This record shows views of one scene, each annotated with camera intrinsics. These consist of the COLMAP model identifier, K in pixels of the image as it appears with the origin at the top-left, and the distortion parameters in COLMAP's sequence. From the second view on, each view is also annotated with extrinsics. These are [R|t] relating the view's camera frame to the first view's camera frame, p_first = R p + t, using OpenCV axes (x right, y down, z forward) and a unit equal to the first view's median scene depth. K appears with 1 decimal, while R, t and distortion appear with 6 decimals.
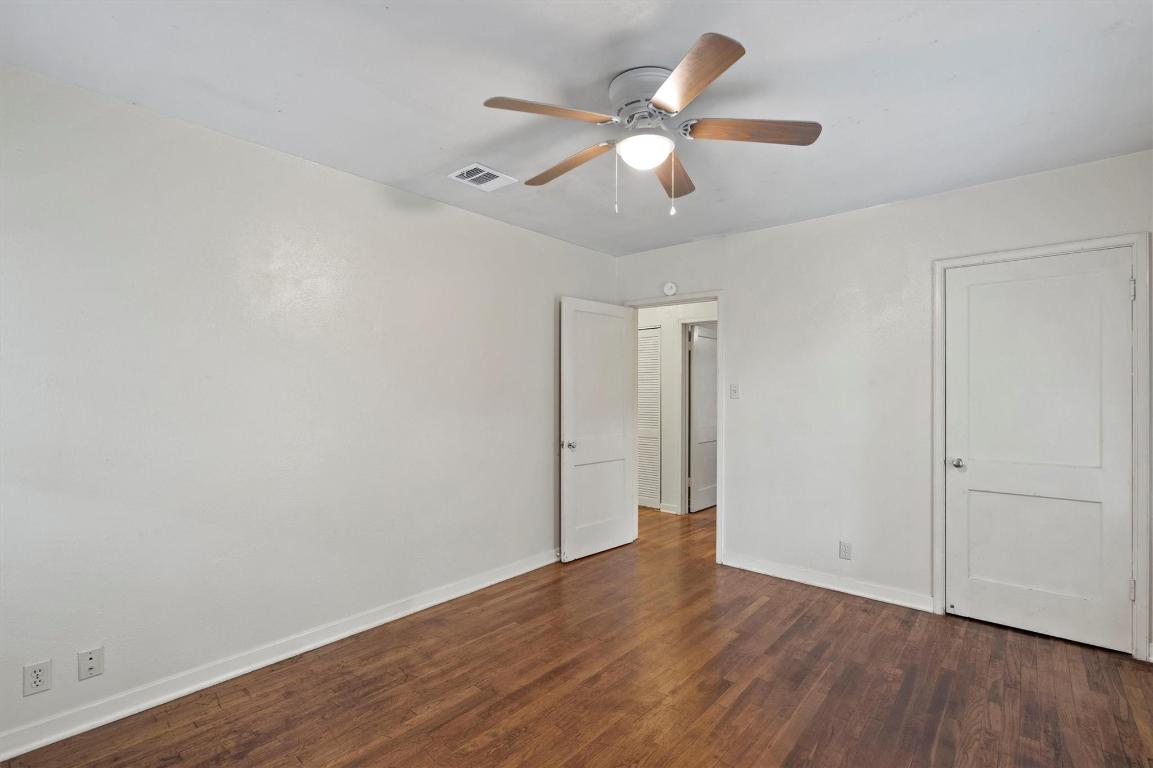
lens RADIAL K [[518.5, 0, 576.6], [0, 518.5, 387.3], [0, 0, 1]] dist [0.000382, 0.001210]
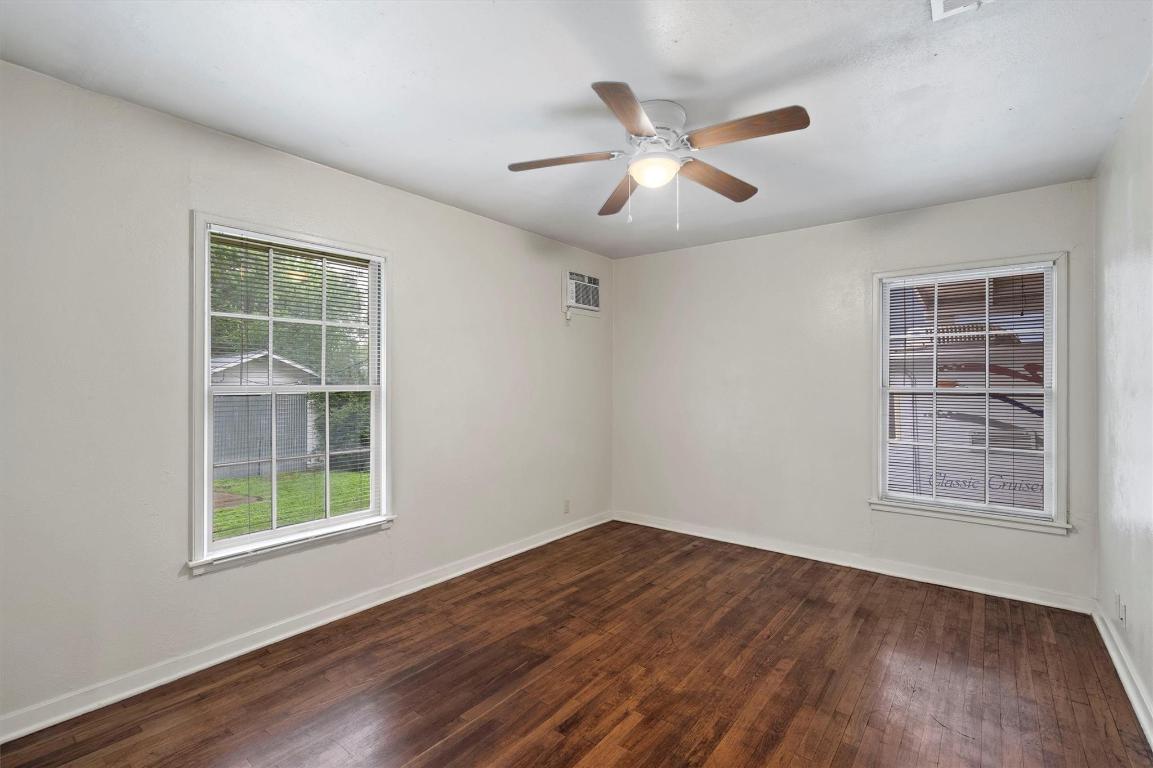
lens RADIAL K [[518.5, 0, 575.5], [0, 518.5, 386.5], [0, 0, 1]] dist [0.000382, 0.001210]
pose [[-0.999031, -0.001419, -0.043985, 0.333909], [-0.001159, 0.999982, -0.005941, 0.020144], [0.043993, -0.005885, -0.999015, 2.009940]]
